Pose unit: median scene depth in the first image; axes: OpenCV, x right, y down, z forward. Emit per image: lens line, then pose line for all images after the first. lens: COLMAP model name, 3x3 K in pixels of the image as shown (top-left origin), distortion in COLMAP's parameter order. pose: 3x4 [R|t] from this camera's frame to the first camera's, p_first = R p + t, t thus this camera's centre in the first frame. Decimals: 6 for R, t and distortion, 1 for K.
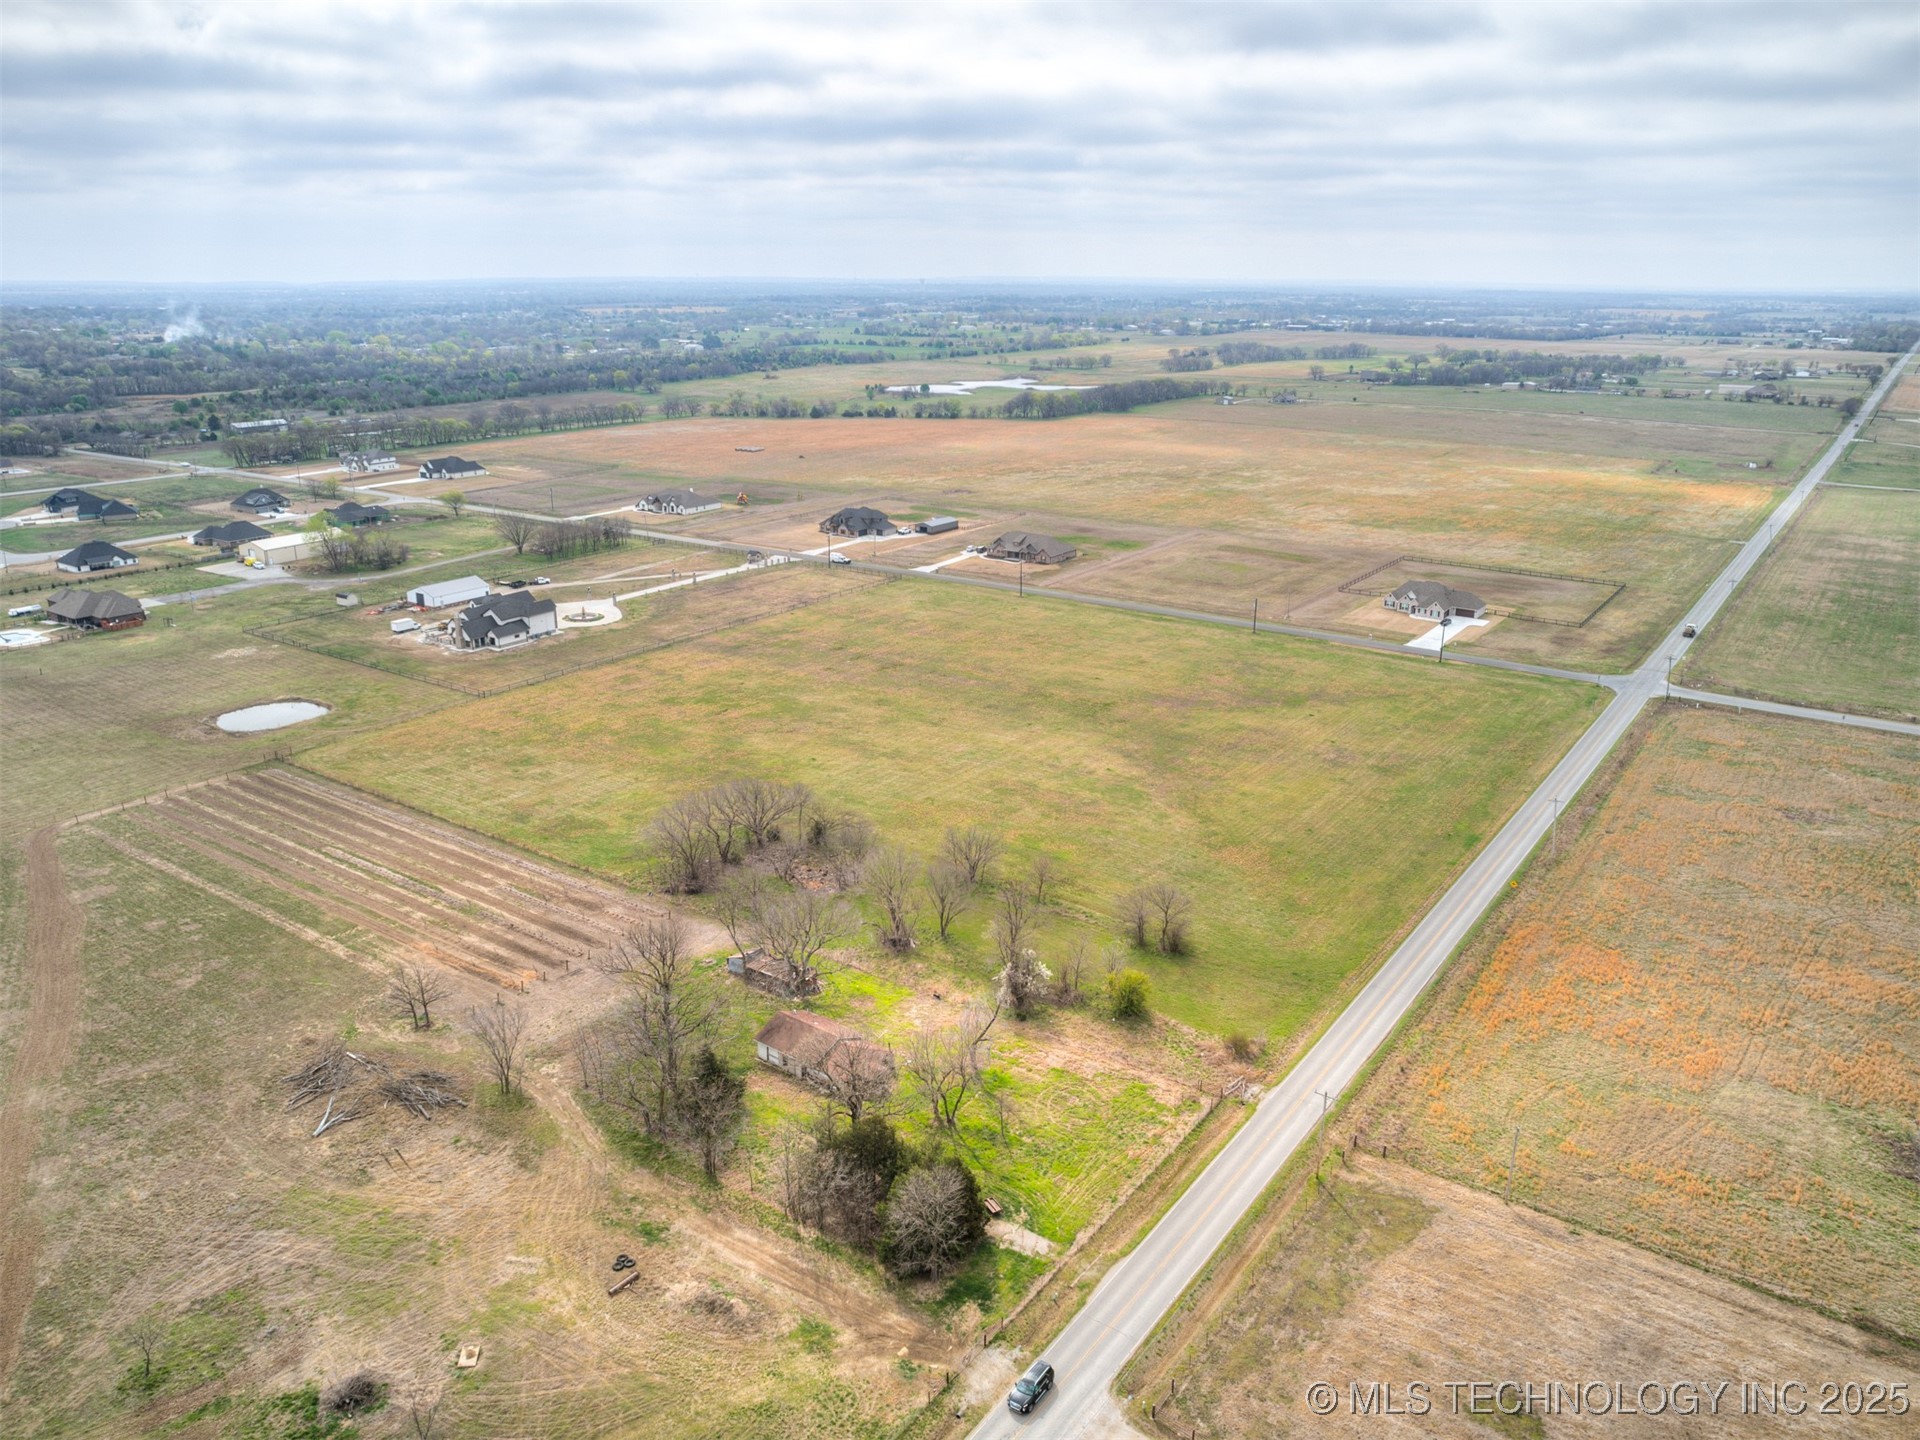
lens RADIAL K [[1381.0, 0, 967.2], [0, 1381.0, 731.0], [0, 0, 1]] dist [-0.072105, 0.064461]
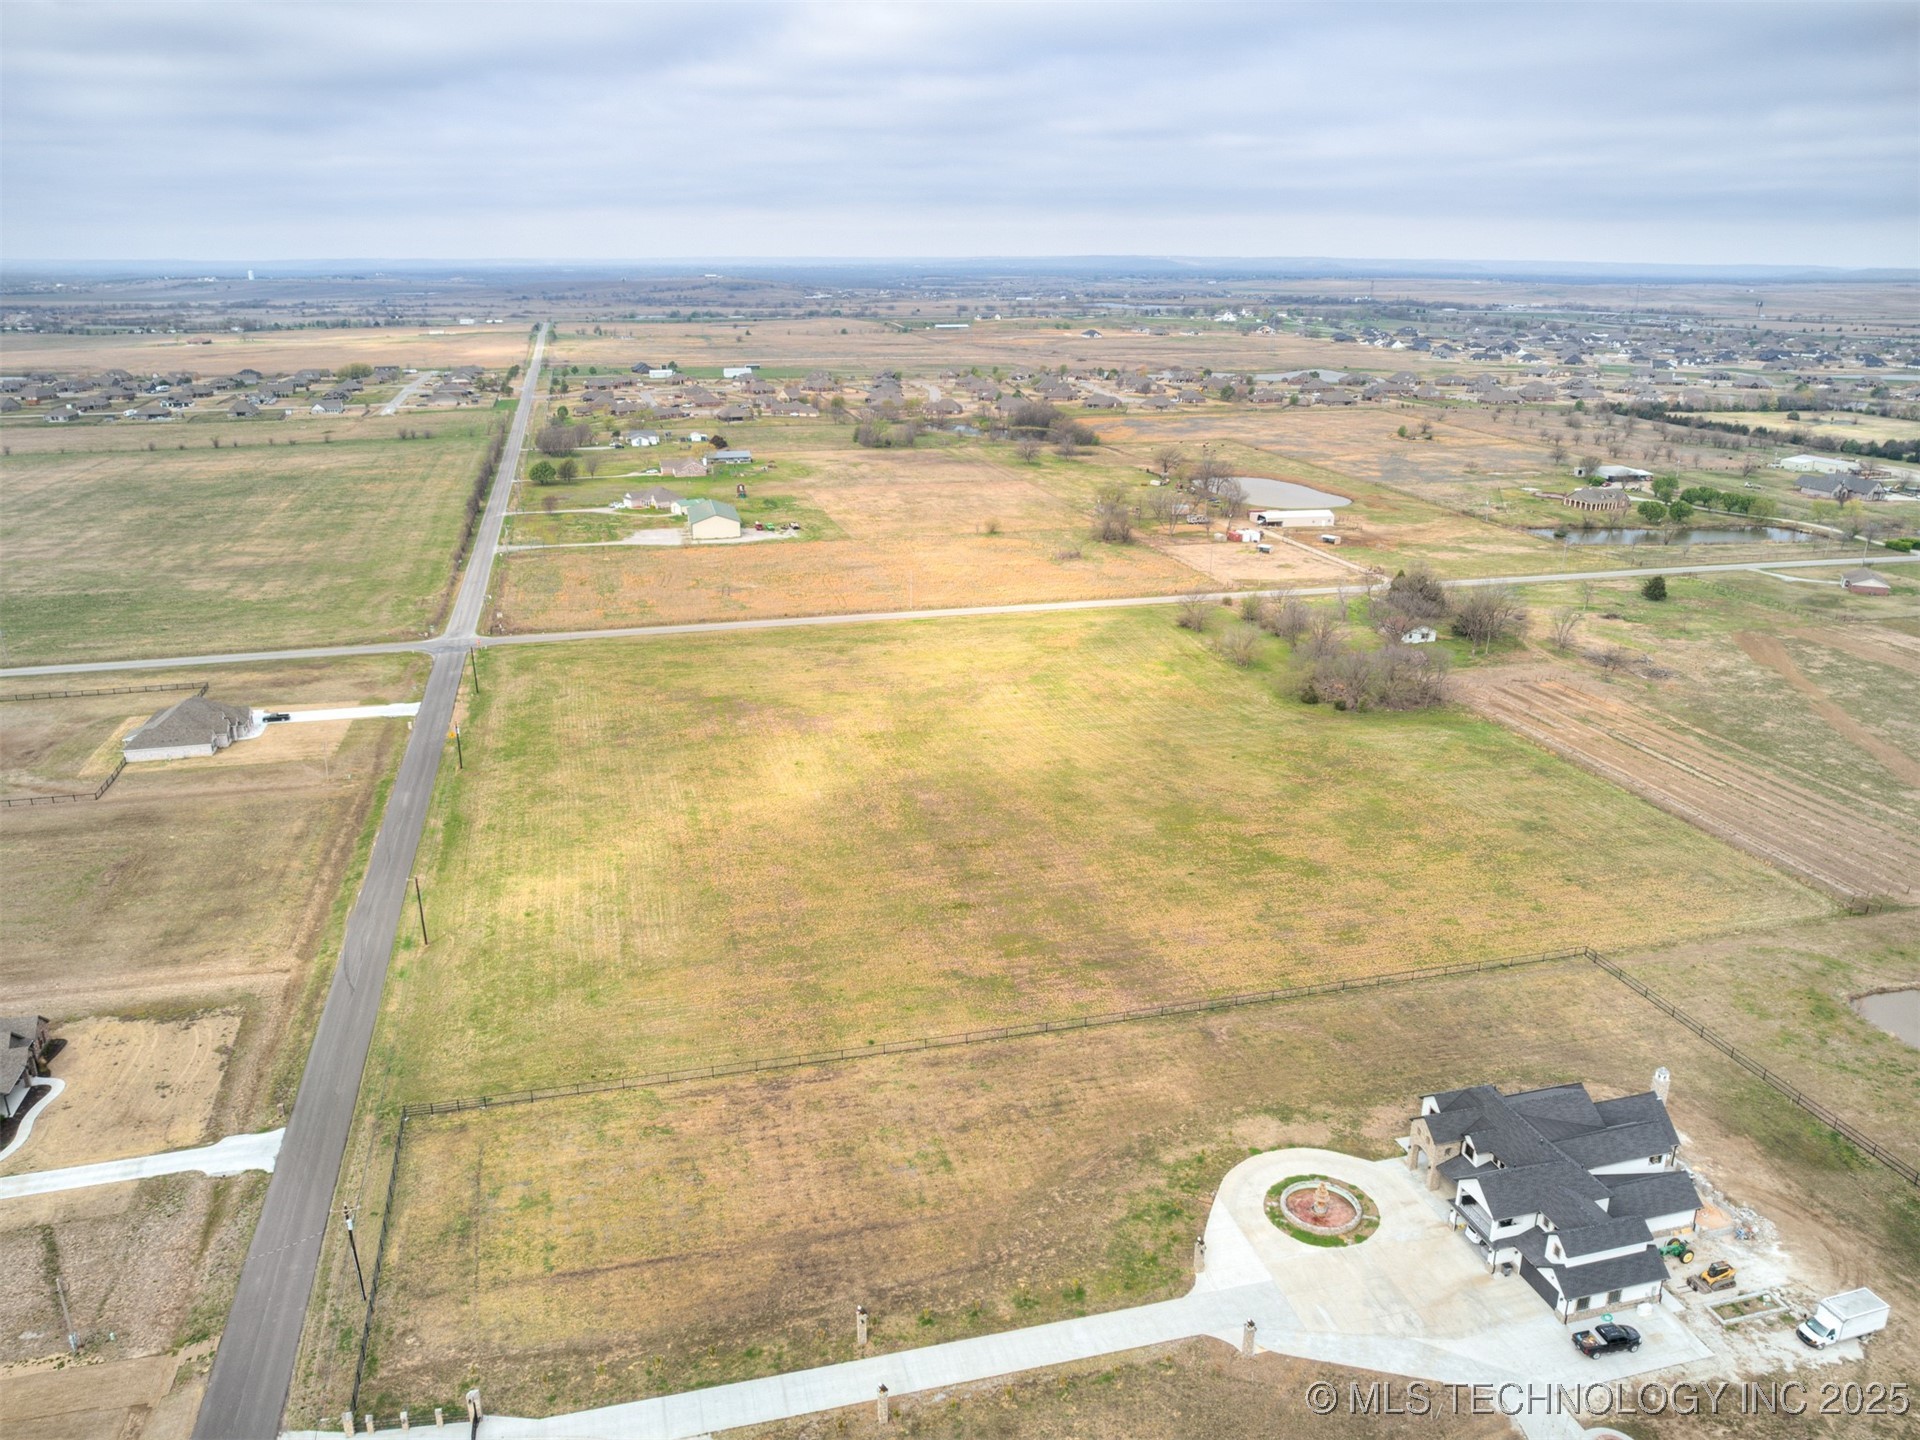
lens RADIAL K [[1429.2, 0, 965.5], [0, 1429.2, 725.5], [0, 0, 1]] dist [-0.065112, 0.050104]
pose [[-0.767093, -0.206503, 0.607392, -0.482107], [0.198718, 0.823728, 0.531021, -0.480204], [-0.609983, 0.528042, -0.590840, 1.428504]]
